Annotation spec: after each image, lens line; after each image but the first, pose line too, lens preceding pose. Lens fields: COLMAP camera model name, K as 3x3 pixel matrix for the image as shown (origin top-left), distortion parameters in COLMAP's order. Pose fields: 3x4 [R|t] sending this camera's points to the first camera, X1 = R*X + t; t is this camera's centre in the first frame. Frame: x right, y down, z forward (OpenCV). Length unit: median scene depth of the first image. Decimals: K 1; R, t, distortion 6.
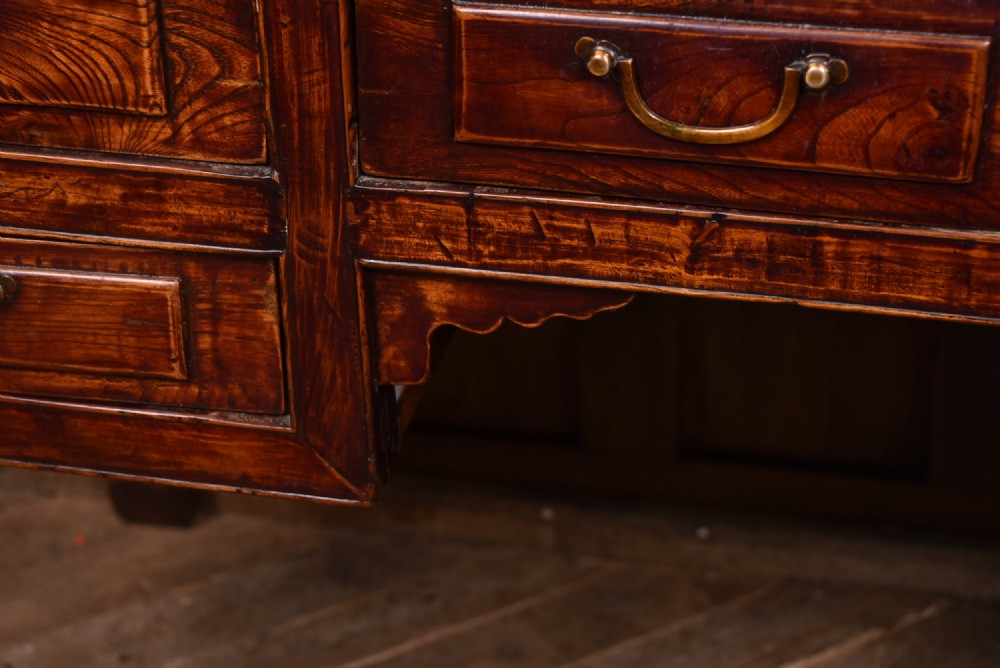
lens RADIAL K [[2345.2, 0, 461.5], [0, 2345.2, 347.3], [0, 0, 1]] dist [-0.023180, 0.000000]
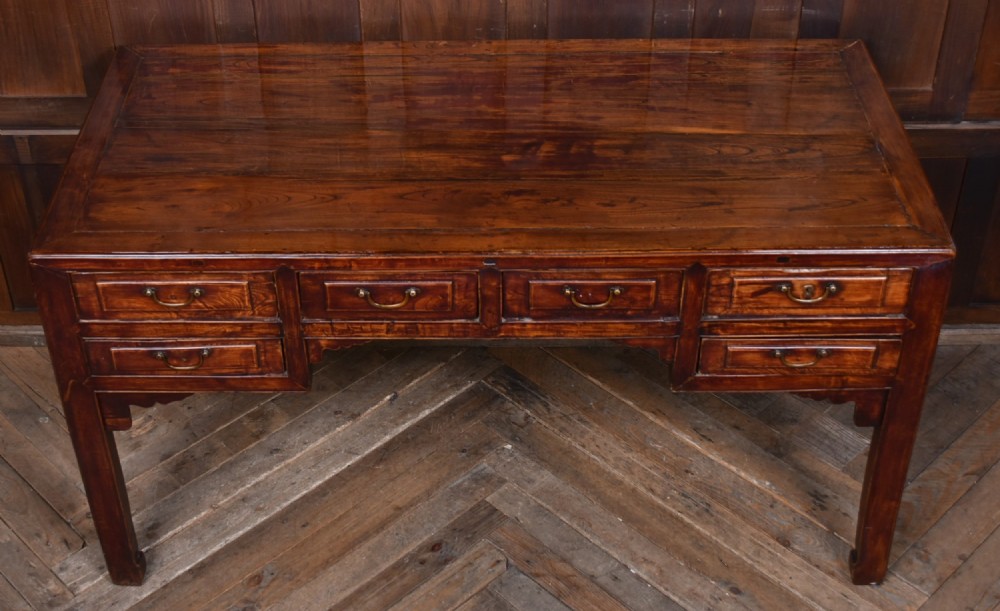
lens RADIAL K [[1528.6, 0, 463.0], [0, 1528.6, 247.9], [0, 0, 1]] dist [-0.012648, 0.000000]
pose [[0.976670, -0.124267, 0.175141, -0.220172], [0.099068, 0.984320, 0.145947, -0.552357], [-0.190531, -0.125191, 0.973666, -1.597537]]
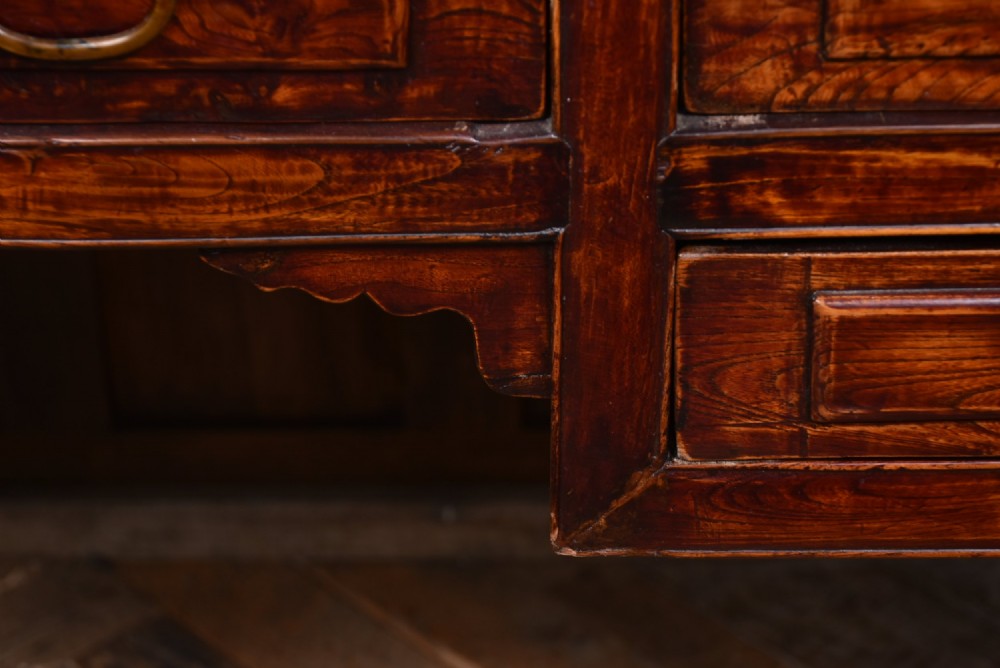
lens RADIAL K [[2578.7, 0, 508.2], [0, 2578.7, 333.4], [0, 0, 1]] dist [-0.019705, 0.000000]
pose [[0.980584, -0.104498, 0.165938, 0.428961], [0.100668, 0.994426, 0.031352, 0.026138], [-0.168289, -0.014038, 0.985638, 0.057982]]
